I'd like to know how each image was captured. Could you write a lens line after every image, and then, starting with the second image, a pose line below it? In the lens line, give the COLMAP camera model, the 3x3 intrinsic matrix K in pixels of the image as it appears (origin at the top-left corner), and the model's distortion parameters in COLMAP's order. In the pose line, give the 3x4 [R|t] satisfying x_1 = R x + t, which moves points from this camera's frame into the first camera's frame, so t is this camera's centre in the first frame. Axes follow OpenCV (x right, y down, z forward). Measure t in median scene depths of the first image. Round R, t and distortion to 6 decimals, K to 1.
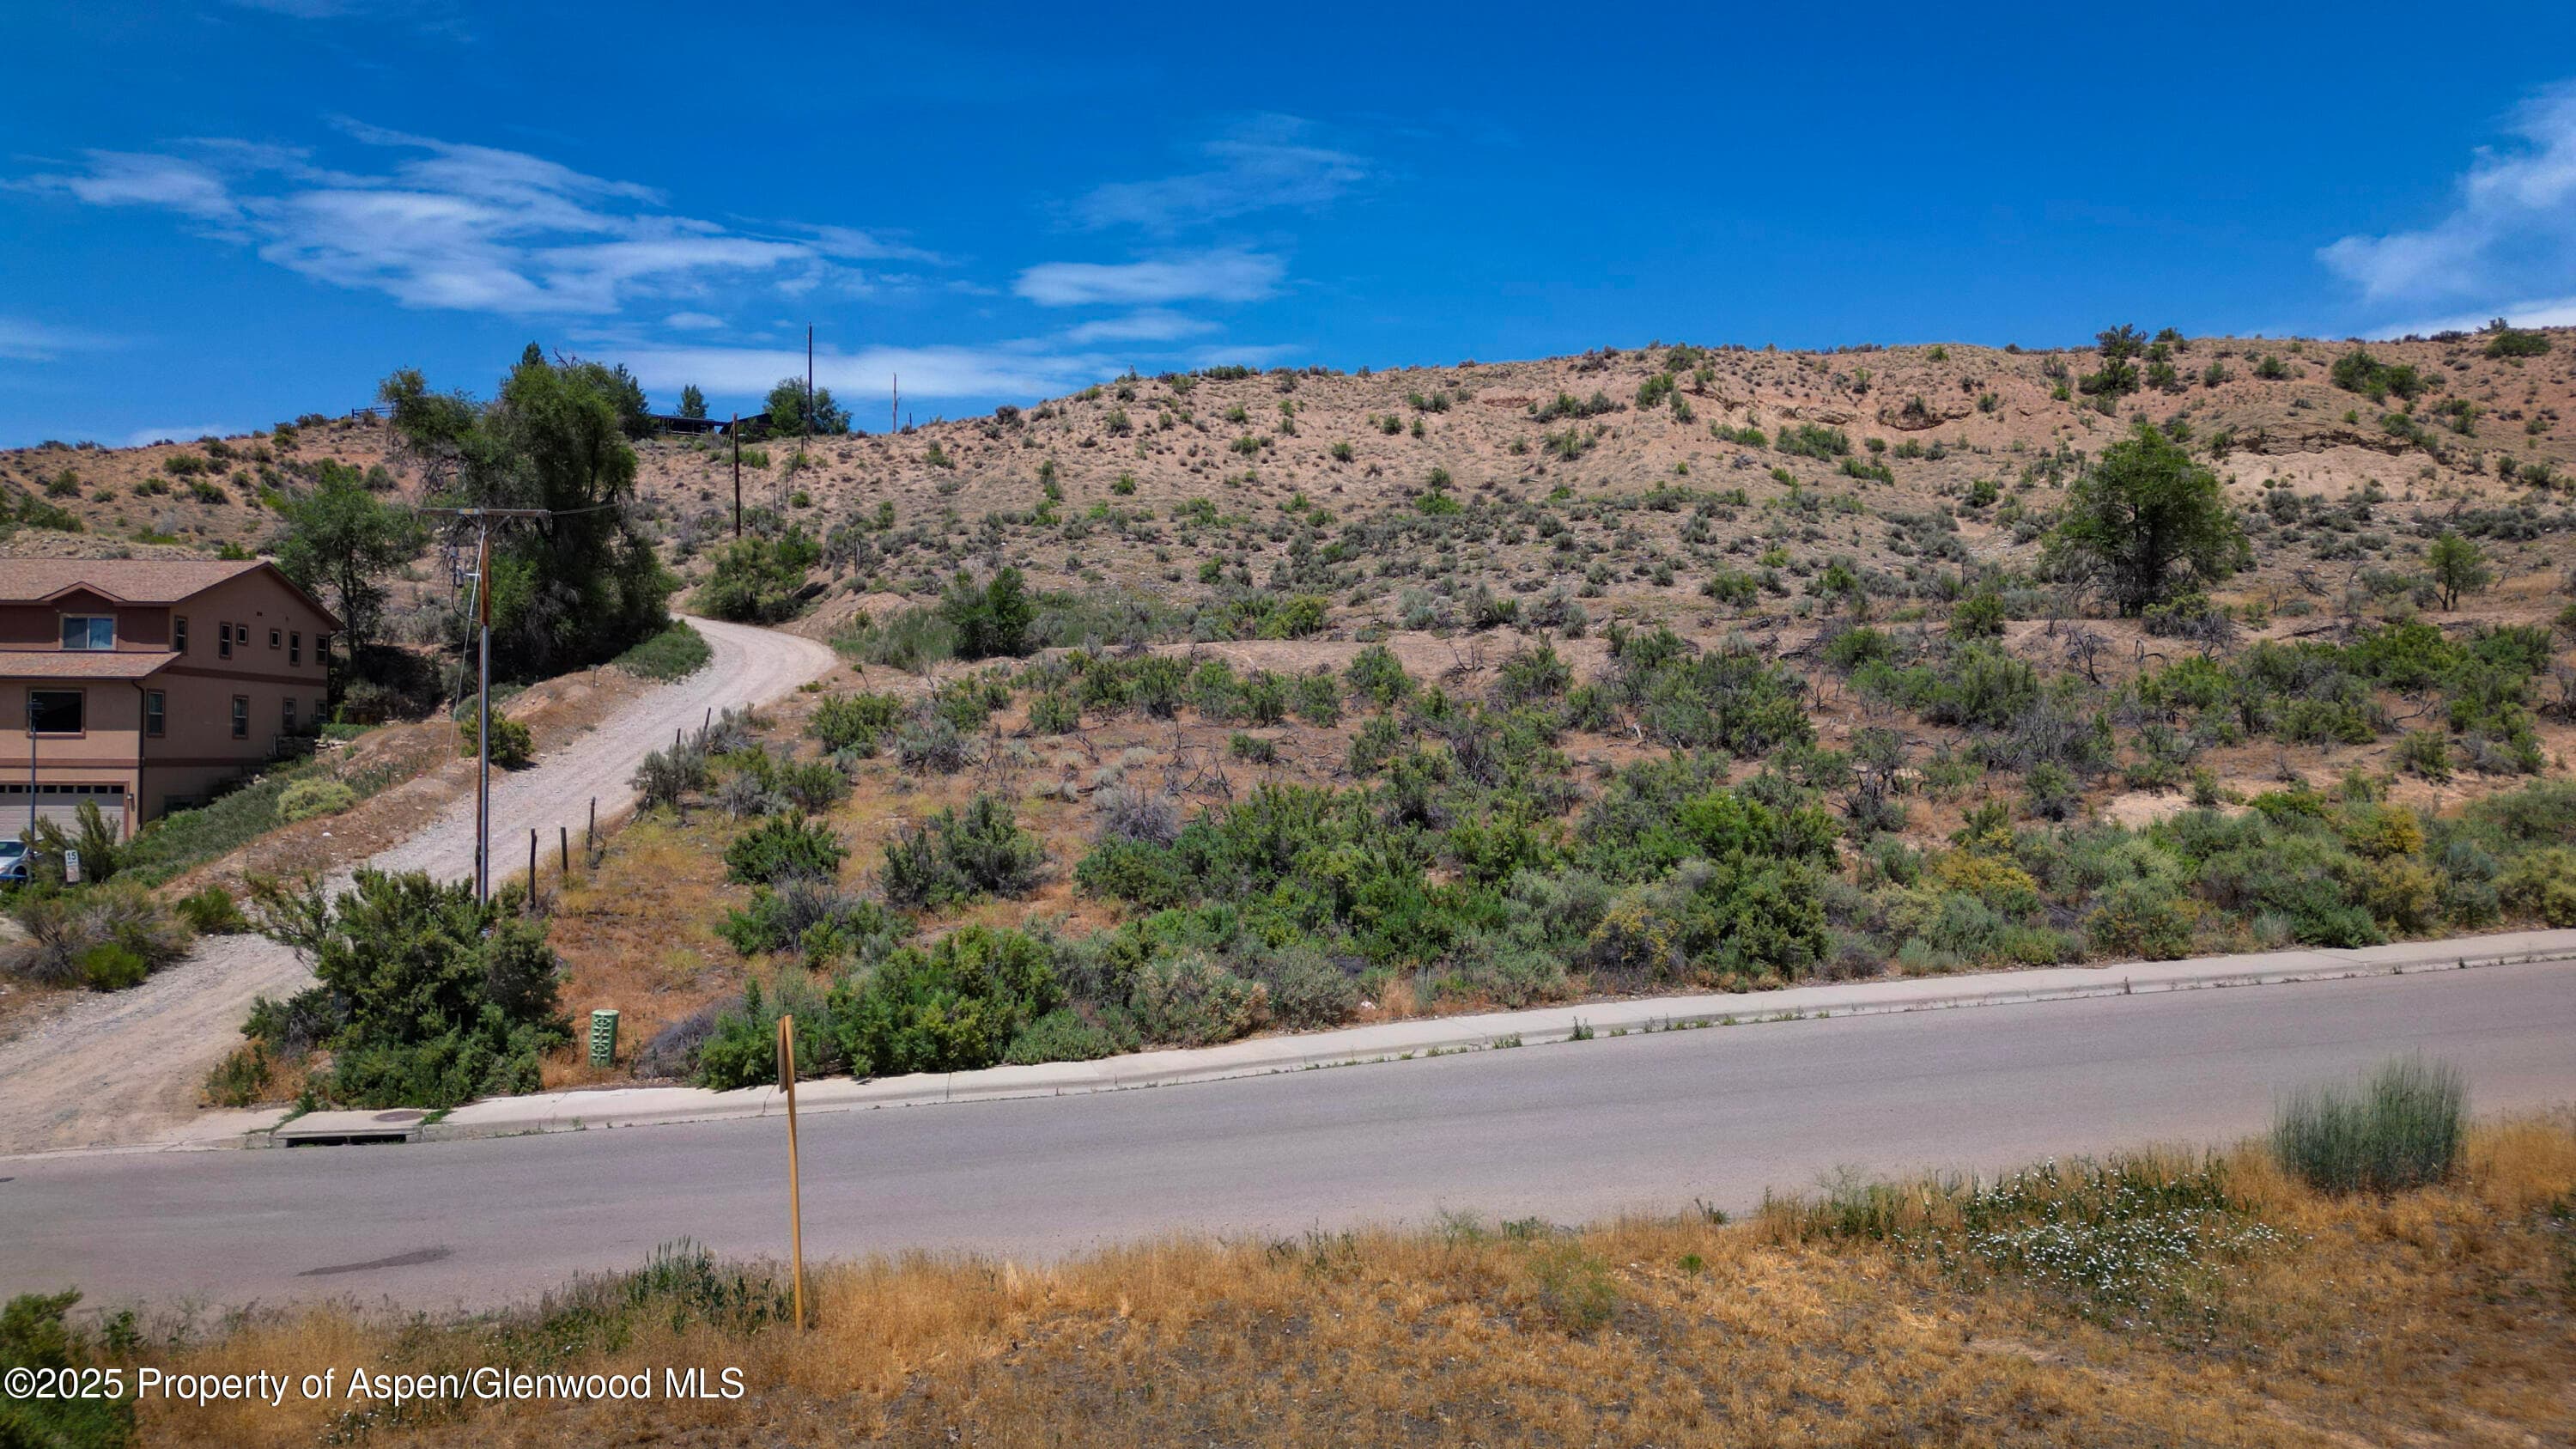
lens RADIAL K [[1814.5, 0, 1288.0], [0, 1814.5, 724.5], [0, 0, 1]] dist [0.072056, -0.080336]
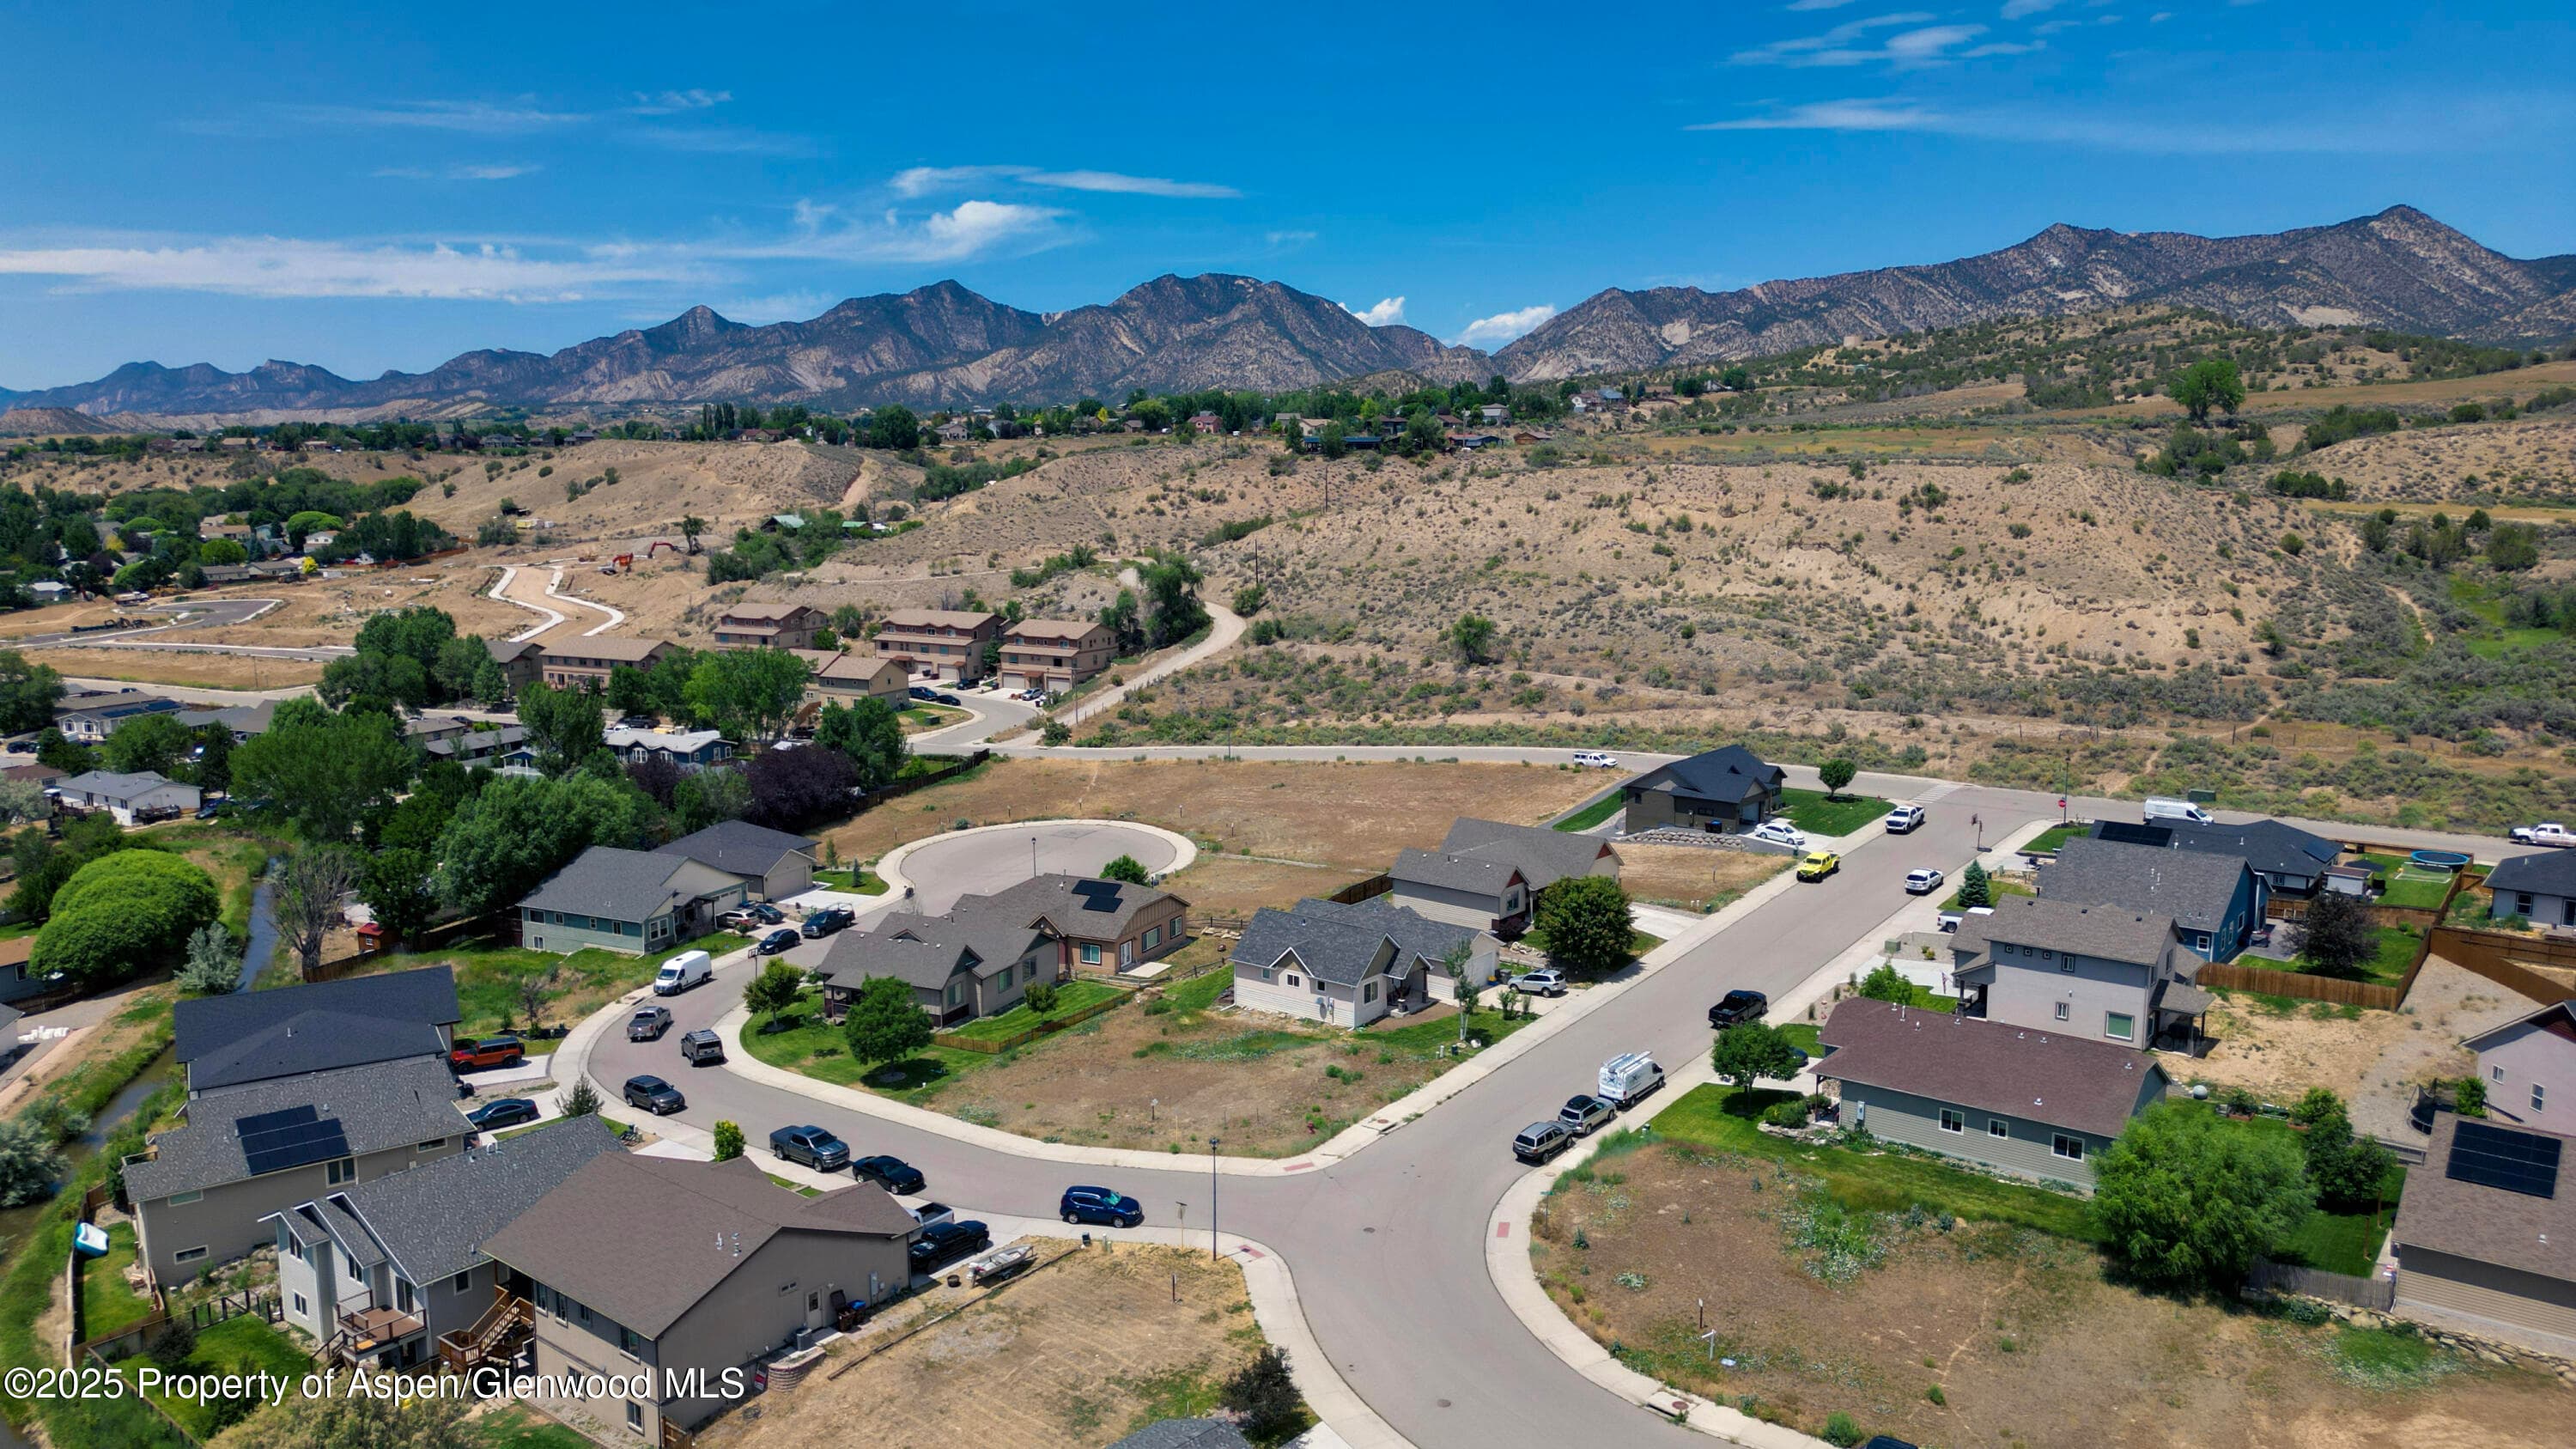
lens RADIAL K [[1802.6, 0, 1287.6], [0, 1802.6, 754.8], [0, 0, 1]] dist [0.089600, -0.095555]
pose [[0.838742, 0.080241, -0.538584, 1.149059], [0.018629, 0.984276, 0.175652, -0.282373], [0.544210, -0.157360, 0.824059, -1.245916]]
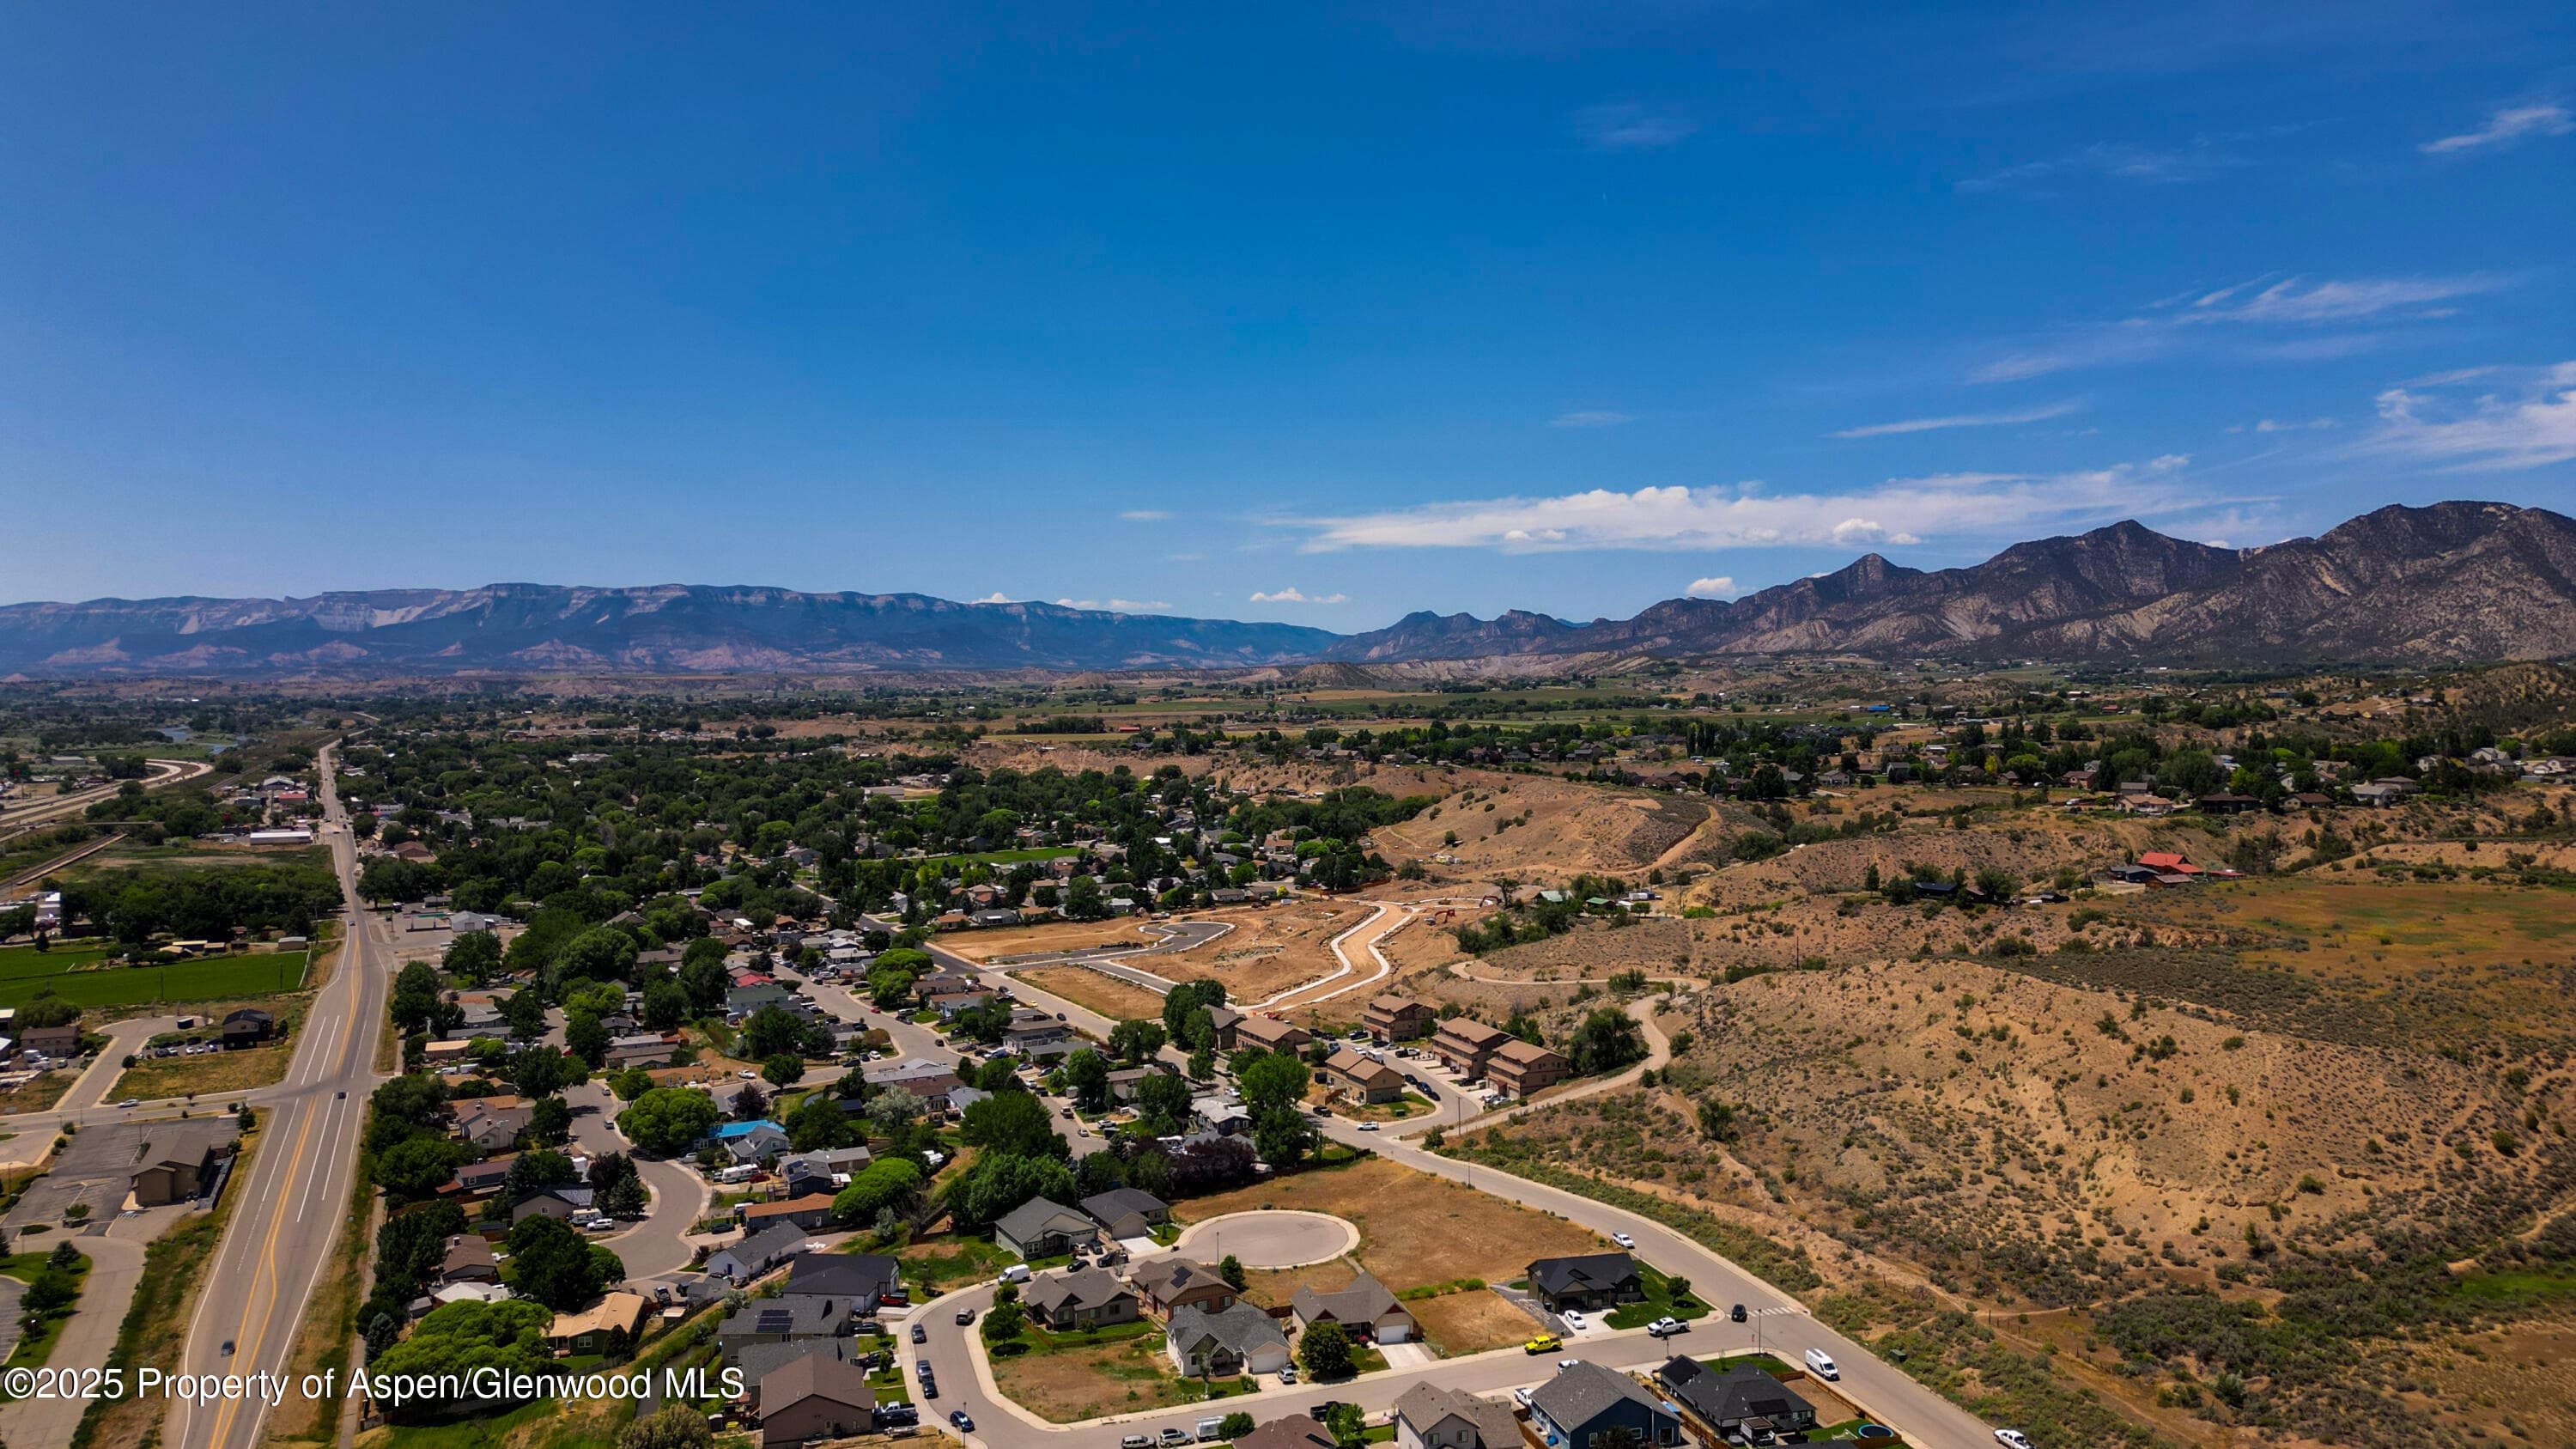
lens RADIAL K [[1814.5, 0, 1288.0], [0, 1814.5, 724.5], [0, 0, 1]] dist [0.072056, -0.080336]
pose [[0.361097, 0.019950, -0.932315, 2.539376], [0.011496, 0.999600, 0.025842, -0.720929], [0.932458, -0.020049, 0.360723, -1.046627]]
